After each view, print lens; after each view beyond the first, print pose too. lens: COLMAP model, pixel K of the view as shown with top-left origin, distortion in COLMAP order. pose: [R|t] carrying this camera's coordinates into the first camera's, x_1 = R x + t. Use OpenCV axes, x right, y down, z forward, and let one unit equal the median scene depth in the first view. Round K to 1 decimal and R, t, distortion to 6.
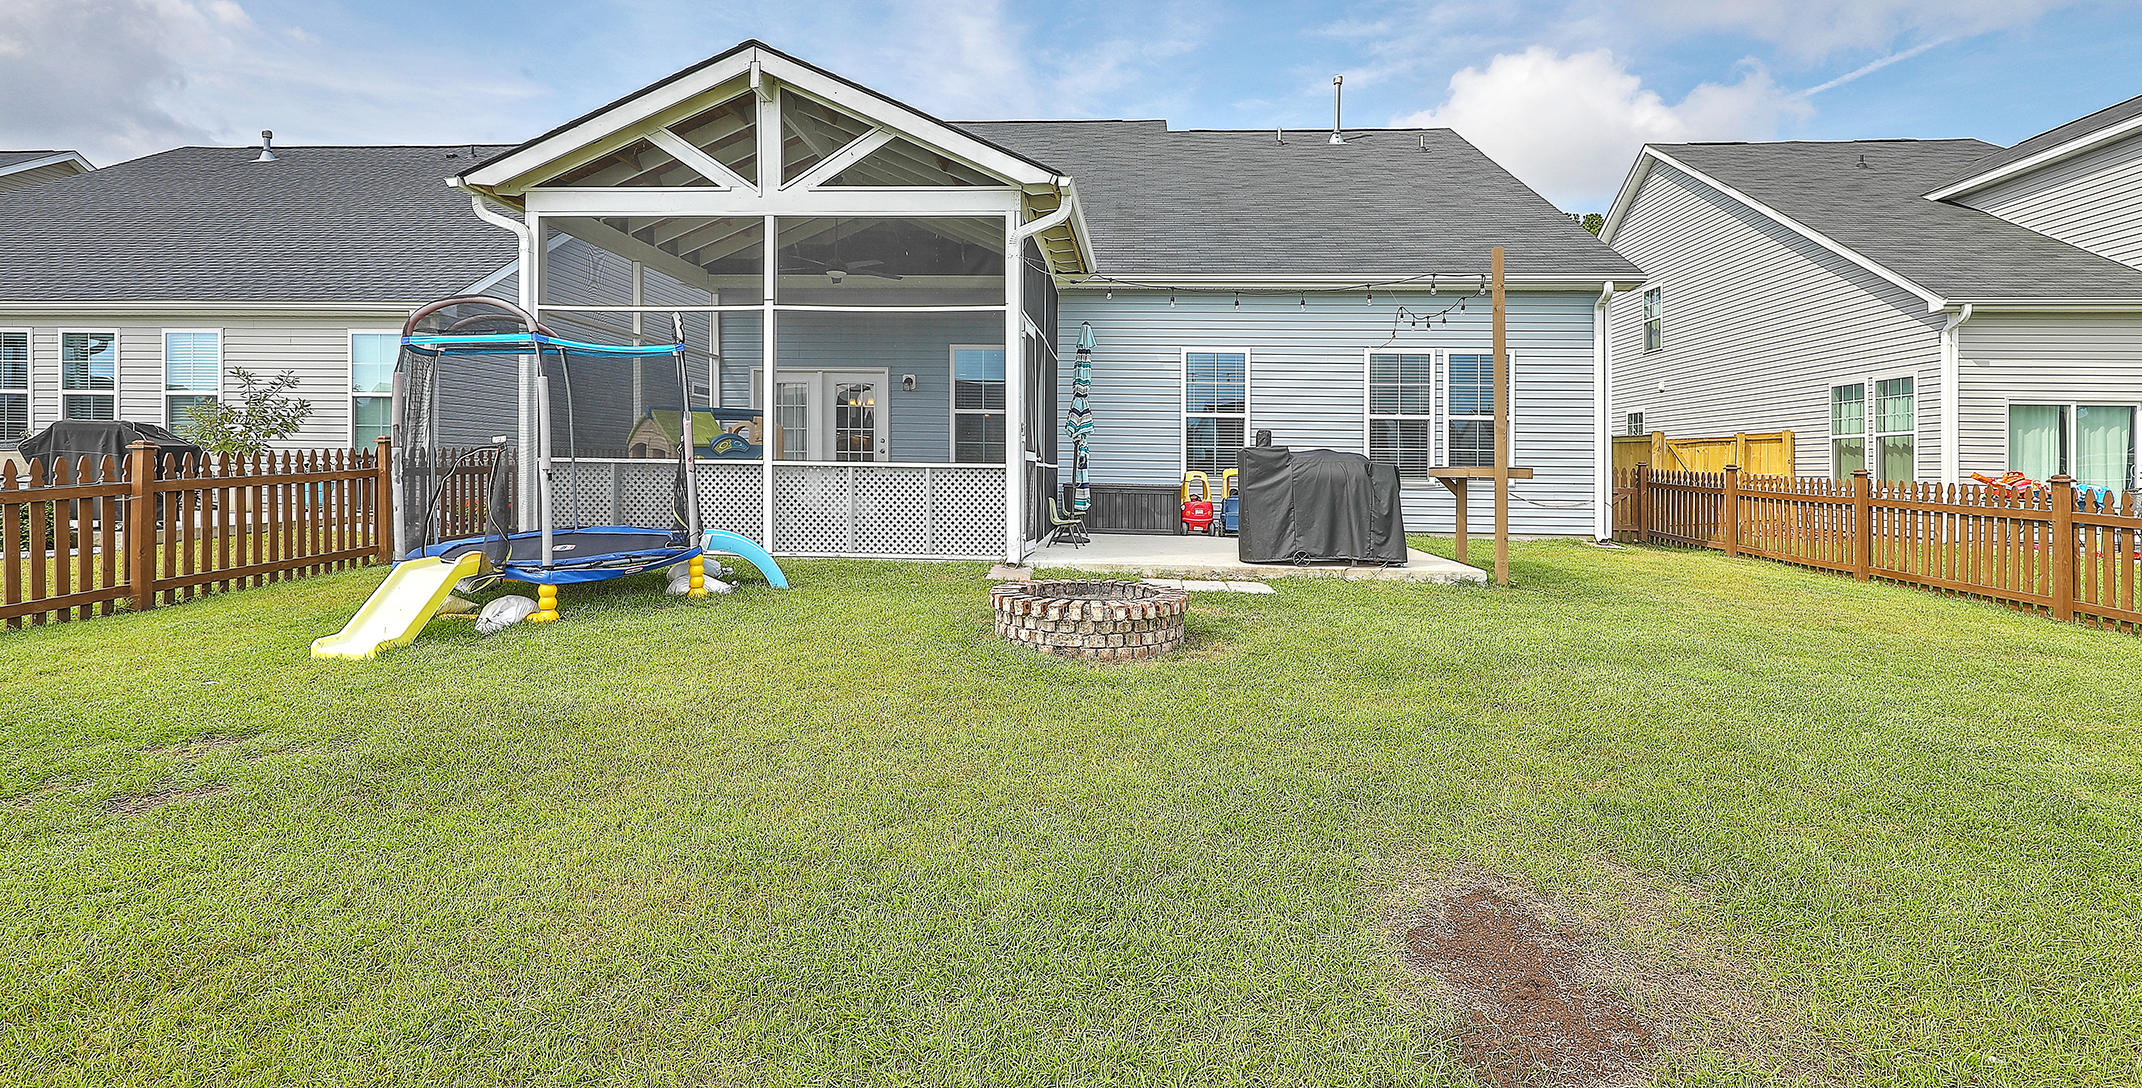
lens RADIAL K [[965.0, 0, 1071.4], [0, 965.0, 479.7], [0, 0, 1]] dist [0.016072, 0.000079]
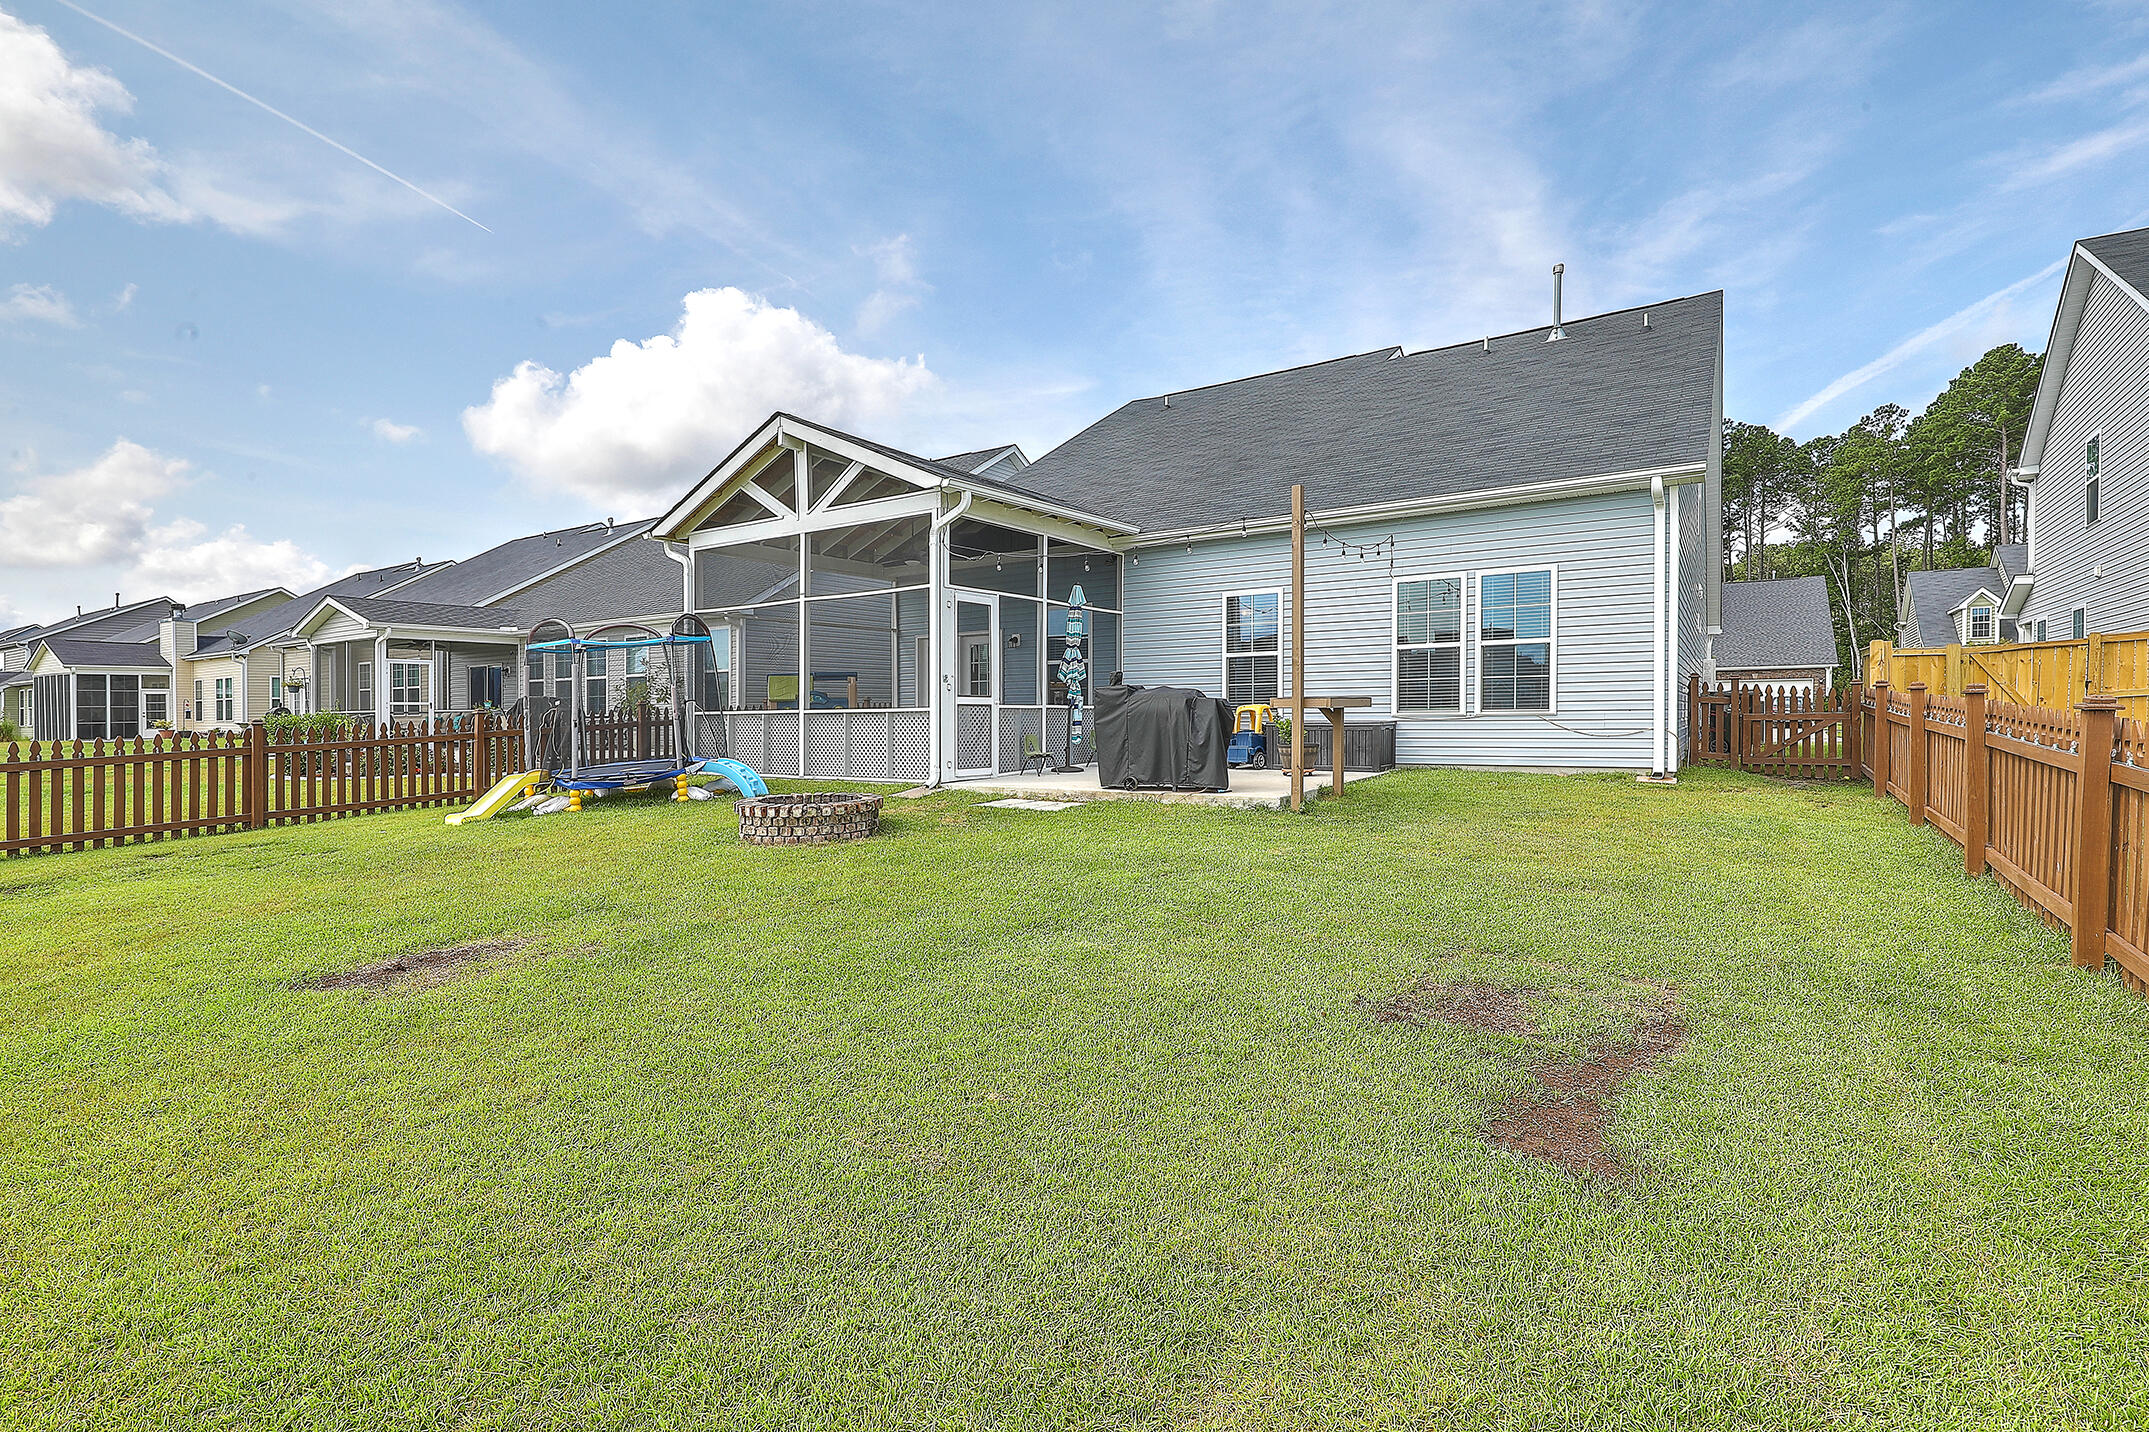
lens RADIAL K [[972.4, 0, 1091.4], [0, 972.4, 725.3], [0, 0, 1]] dist [-0.000798, -0.000412]
pose [[0.875613, -0.019301, -0.482628, 0.717956], [0.020805, 0.999781, -0.002237, 0.013789], [0.482565, -0.008082, 0.875823, -0.020682]]
